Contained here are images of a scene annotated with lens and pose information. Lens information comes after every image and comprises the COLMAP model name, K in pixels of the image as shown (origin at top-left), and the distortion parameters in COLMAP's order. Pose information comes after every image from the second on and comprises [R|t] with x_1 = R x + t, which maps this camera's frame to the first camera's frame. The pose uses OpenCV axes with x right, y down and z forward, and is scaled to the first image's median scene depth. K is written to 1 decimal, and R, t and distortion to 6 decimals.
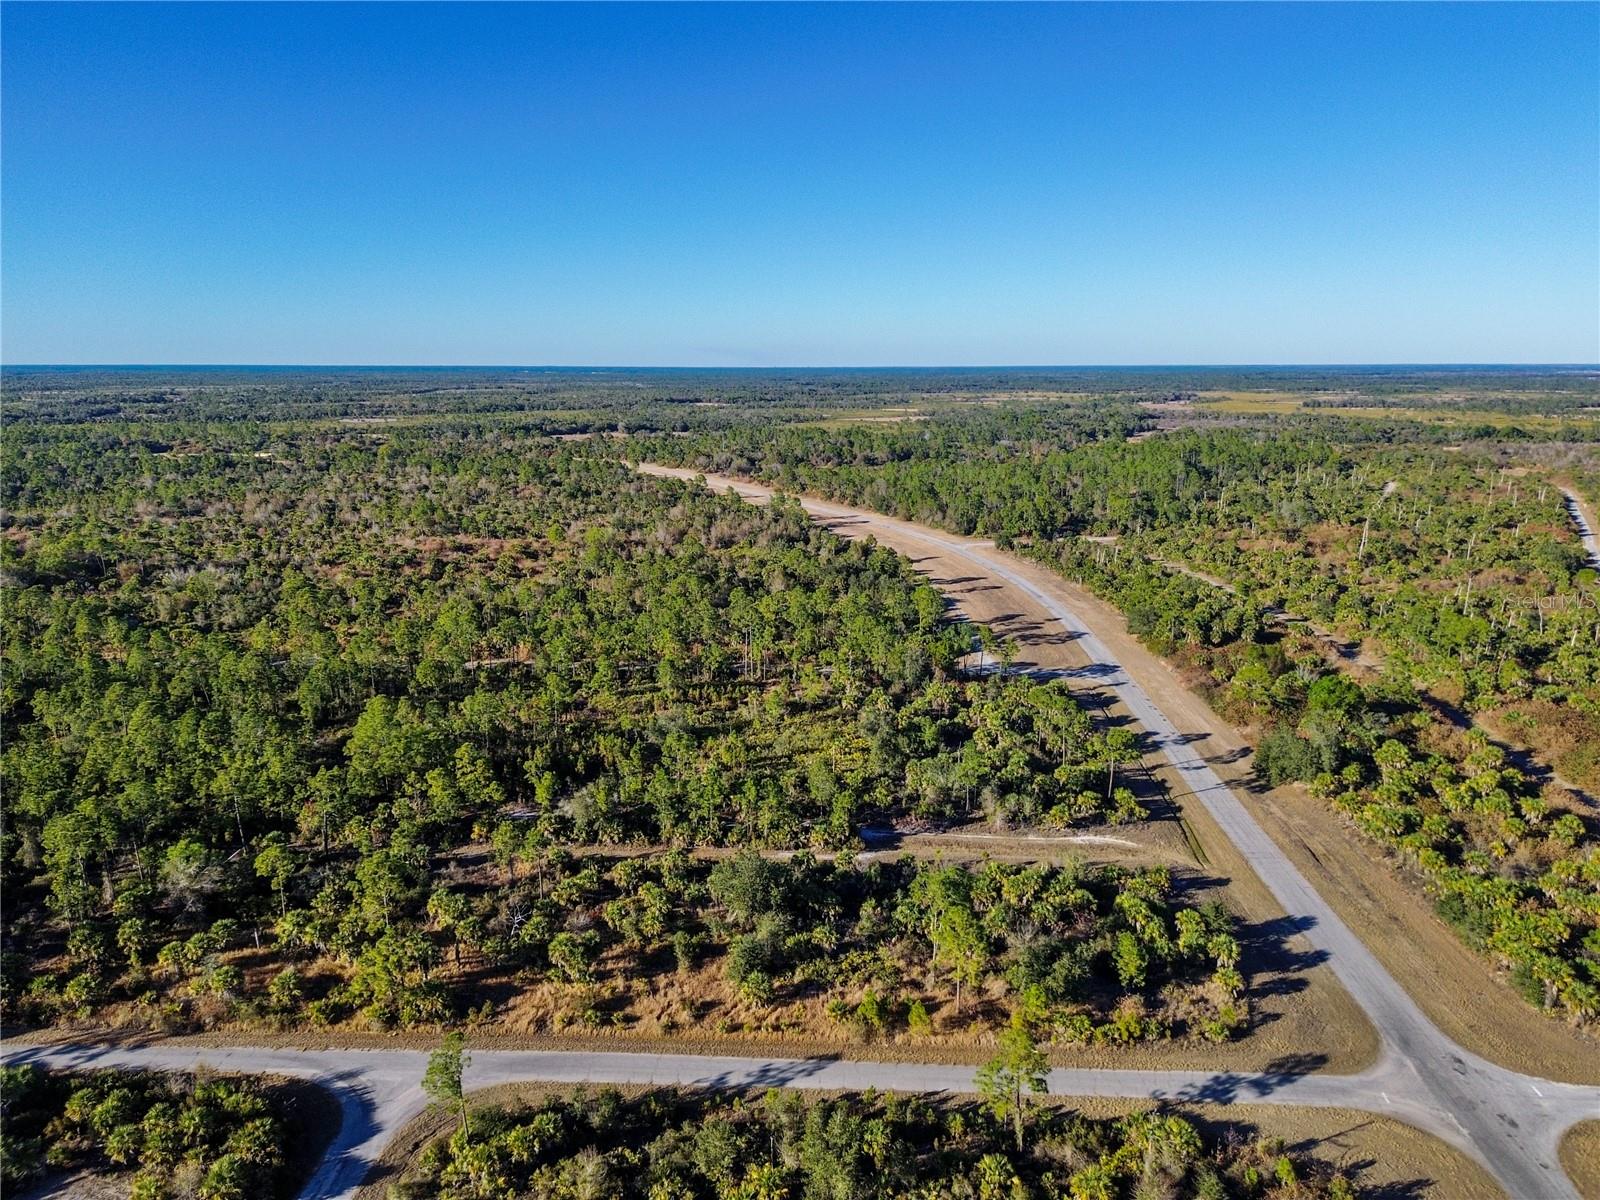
lens RADIAL K [[1128.2, 0, 802.6], [0, 1128.2, 606.9], [0, 0, 1]] dist [0.068222, -0.063995]
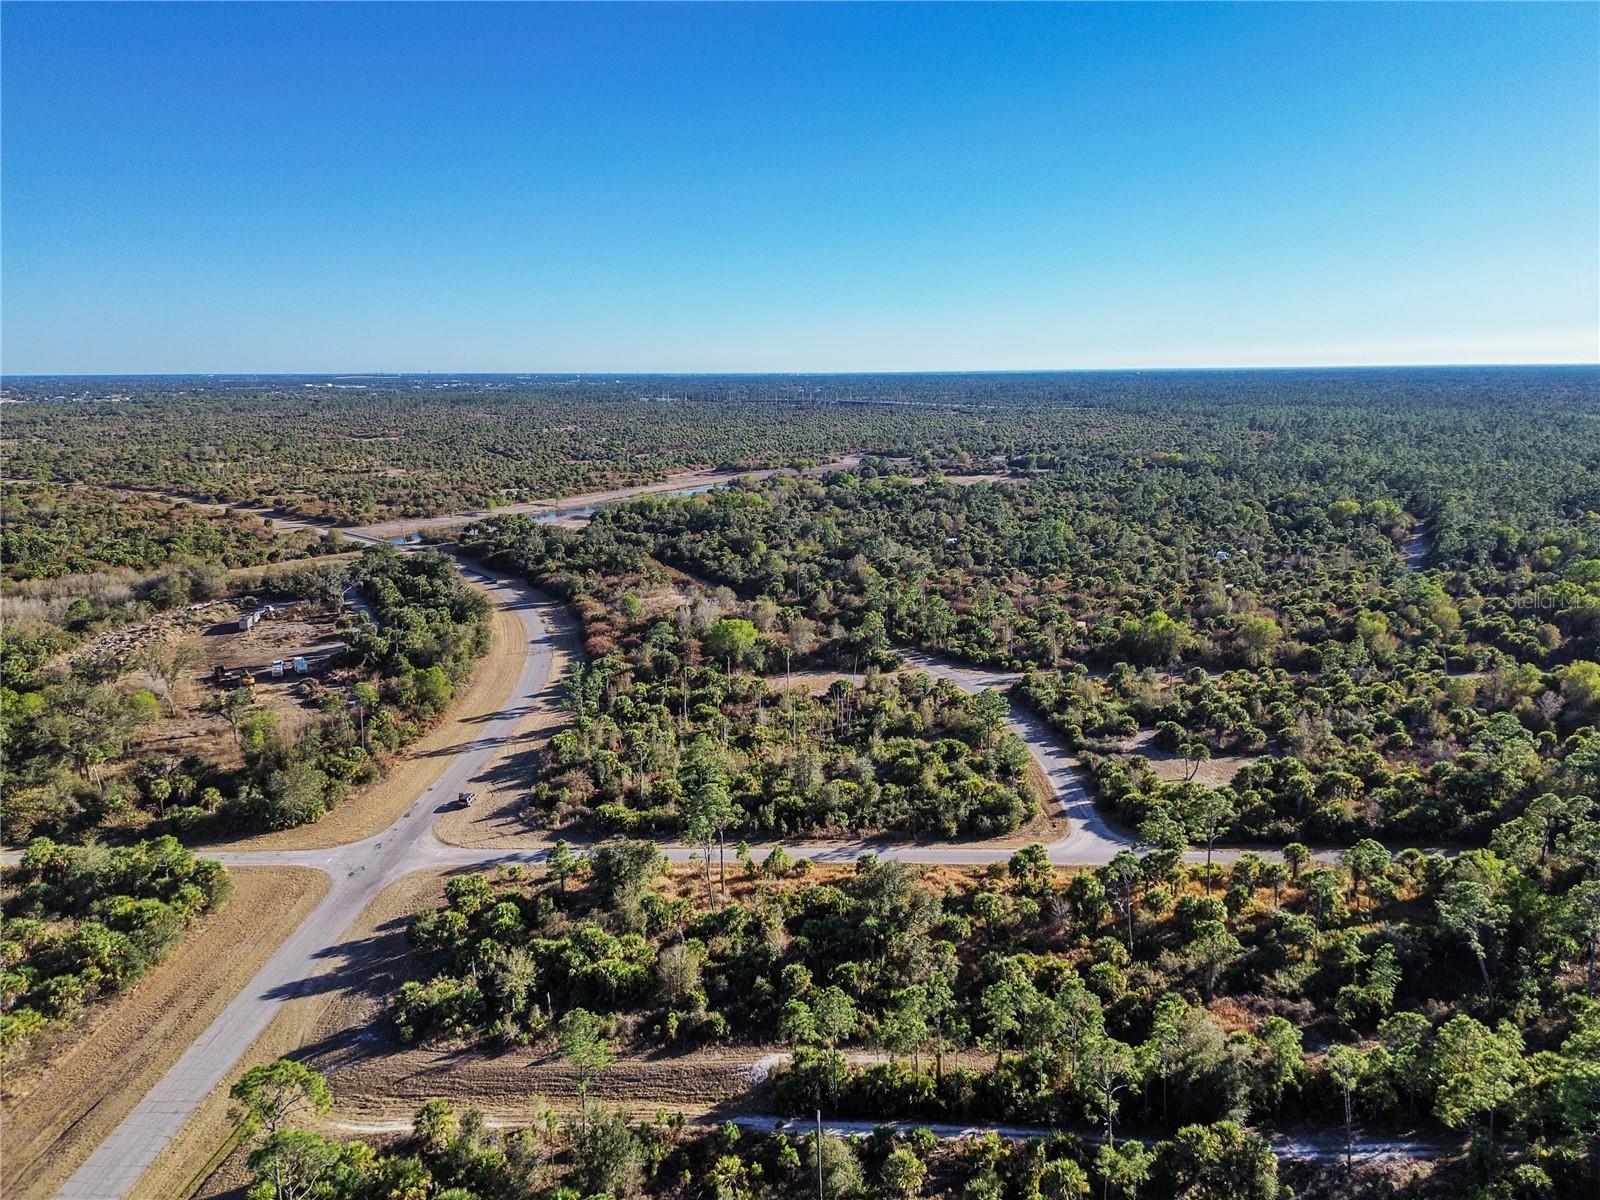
lens RADIAL K [[1128.2, 0, 798.5], [0, 1128.2, 603.9], [0, 0, 1]] dist [0.068222, -0.063995]
pose [[-0.999236, 0.016667, -0.035362, 0.055536], [0.000912, 0.914253, 0.405142, -0.311441], [0.039083, 0.404800, -0.913570, 1.473407]]
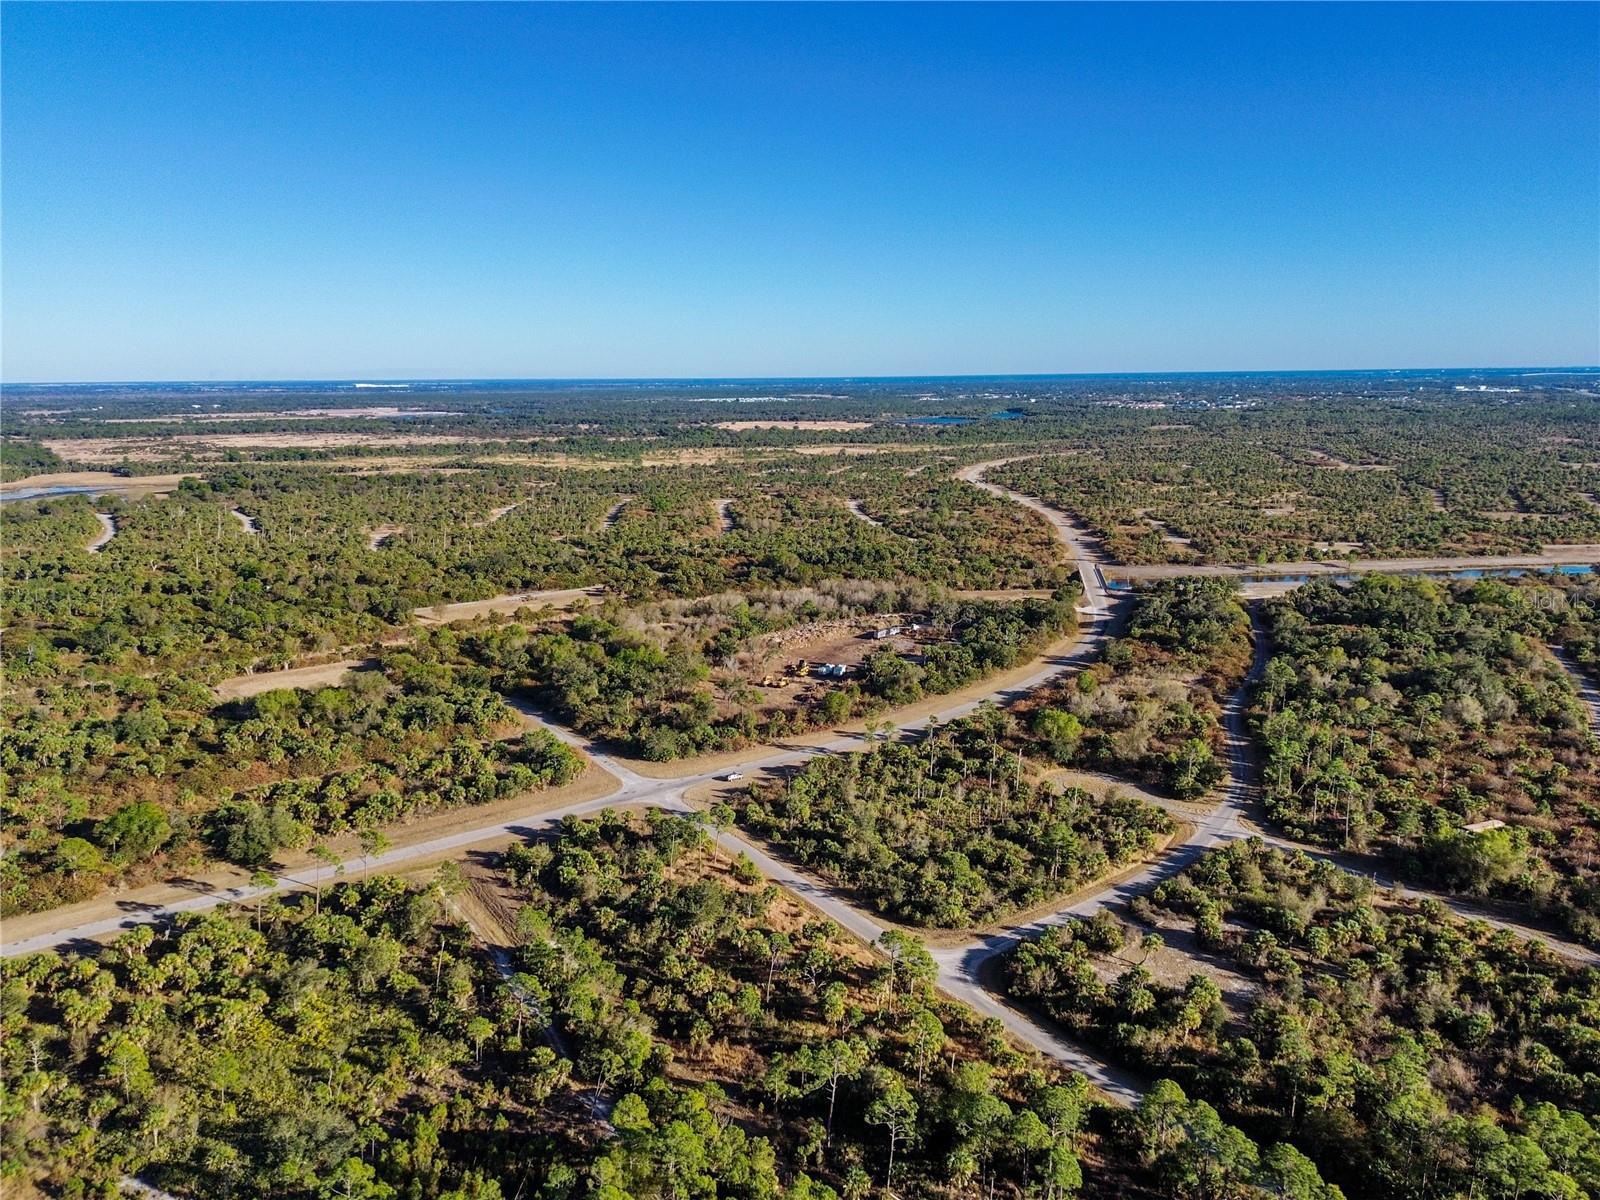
lens RADIAL K [[1128.2, 0, 799.4], [0, 1128.2, 598.1], [0, 0, 1]] dist [0.068222, -0.063995]
pose [[-0.617321, -0.147459, 0.772768, -0.989971], [0.174824, 0.932003, 0.317501, -0.466546], [-0.767041, 0.331098, -0.549566, 1.302260]]
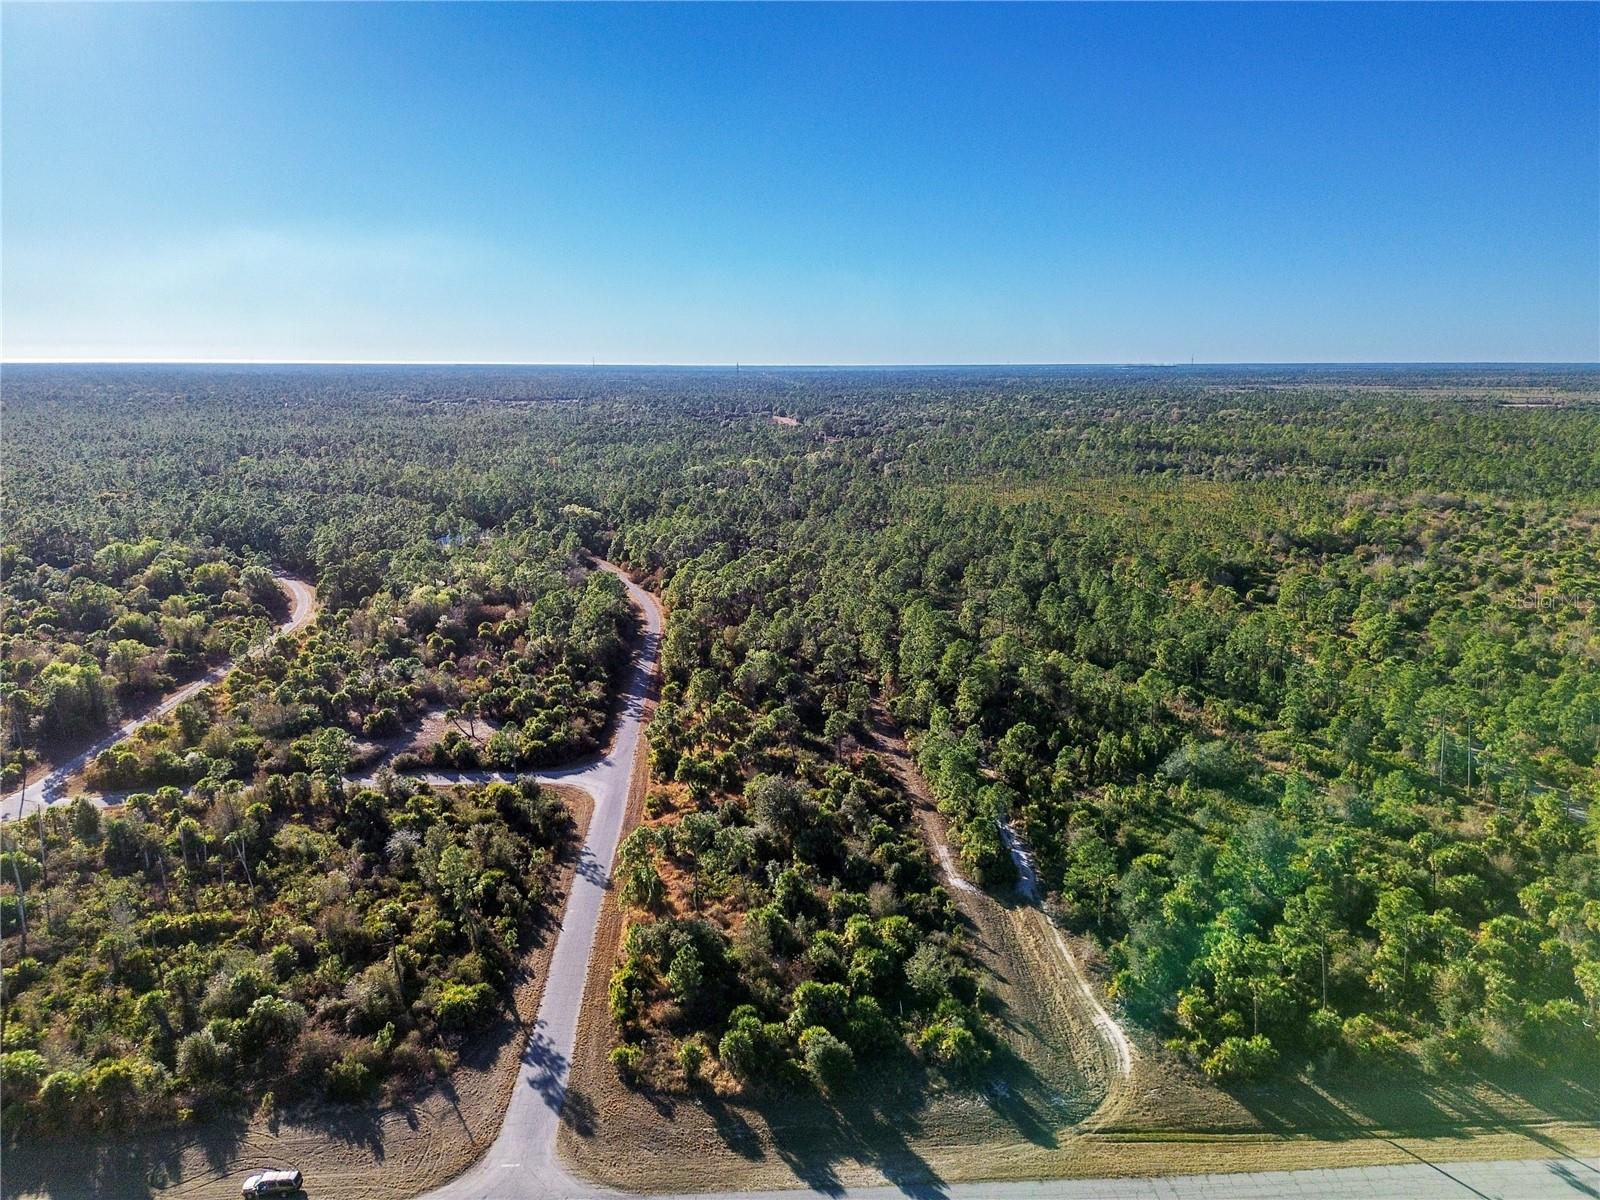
lens RADIAL K [[1128.2, 0, 797.8], [0, 1128.2, 609.6], [0, 0, 1]] dist [0.068222, -0.063995]
pose [[0.120981, 0.213108, -0.969509, 0.865709], [-0.209096, 0.960240, 0.184979, -0.137244], [0.970383, 0.180342, 0.160731, 0.652829]]
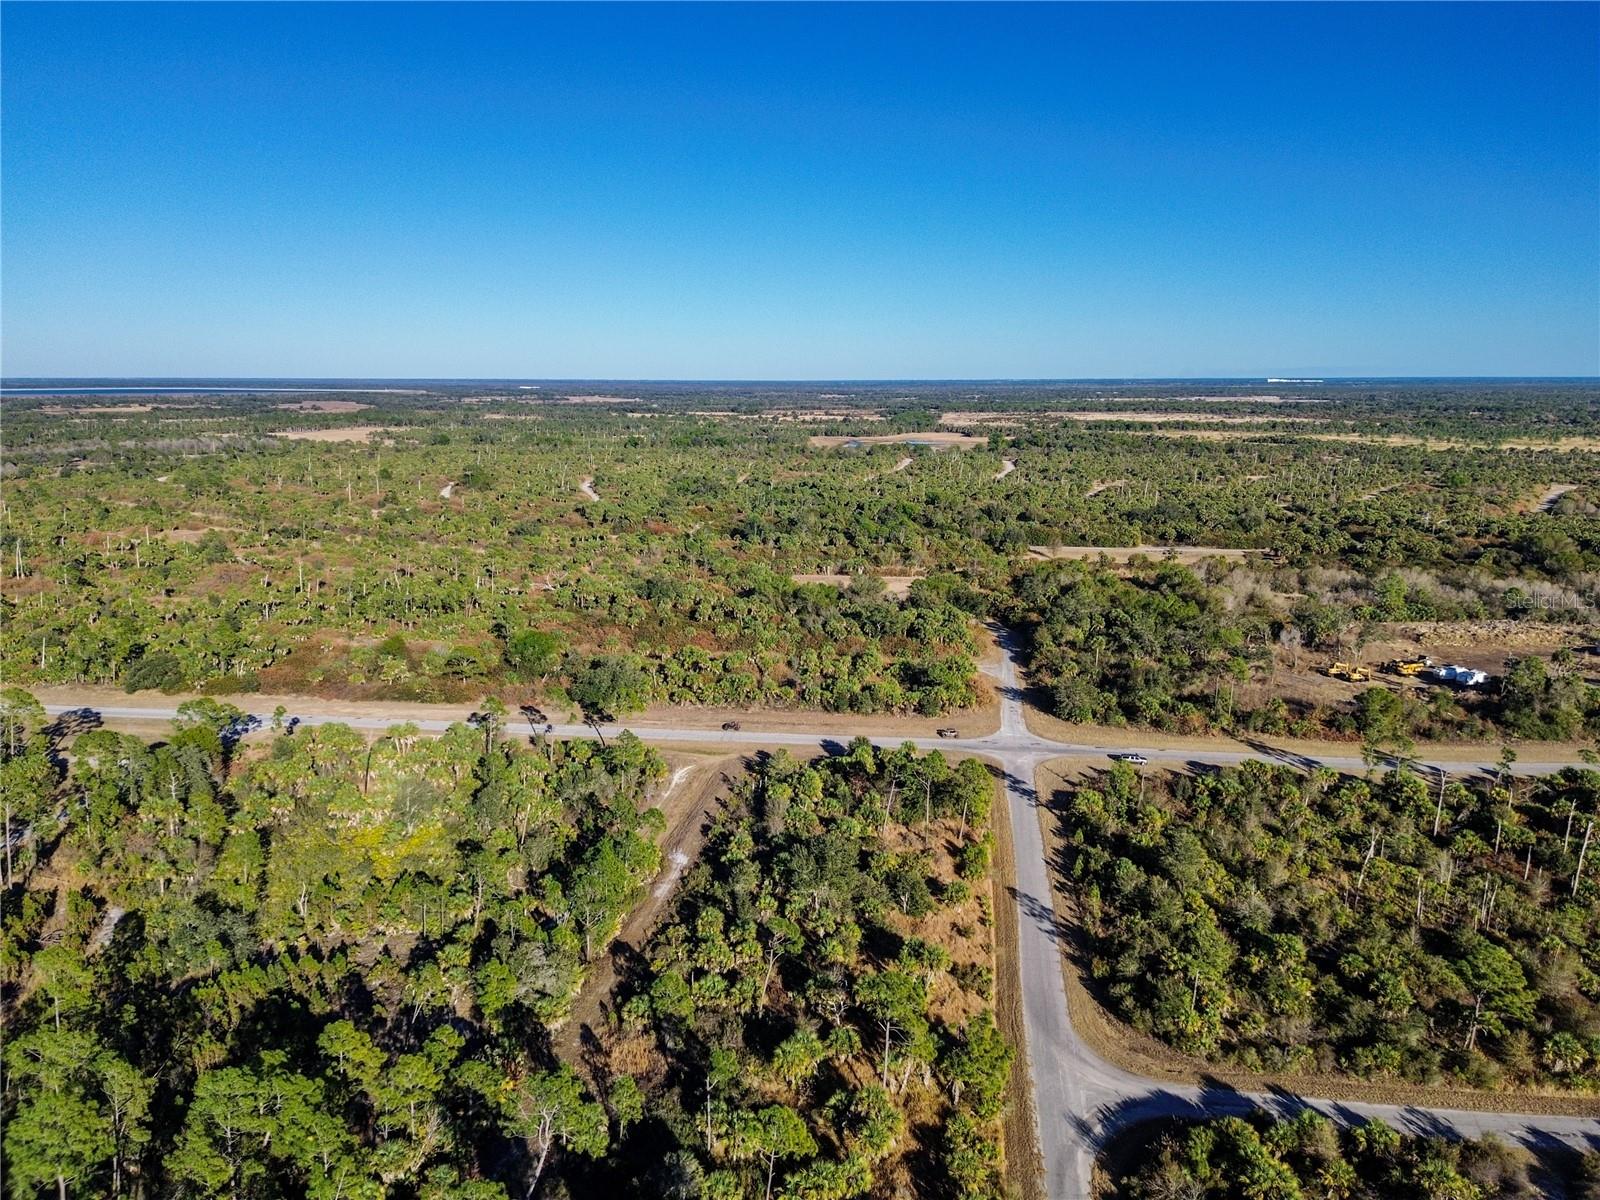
lens RADIAL K [[1128.2, 0, 820.9], [0, 1128.2, 588.7], [0, 0, 1]] dist [0.068222, -0.063995]
pose [[0.079319, -0.183079, 0.979893, -0.845216], [0.209189, 0.964159, 0.163206, -0.141863], [-0.974653, 0.192038, 0.114774, 0.690926]]
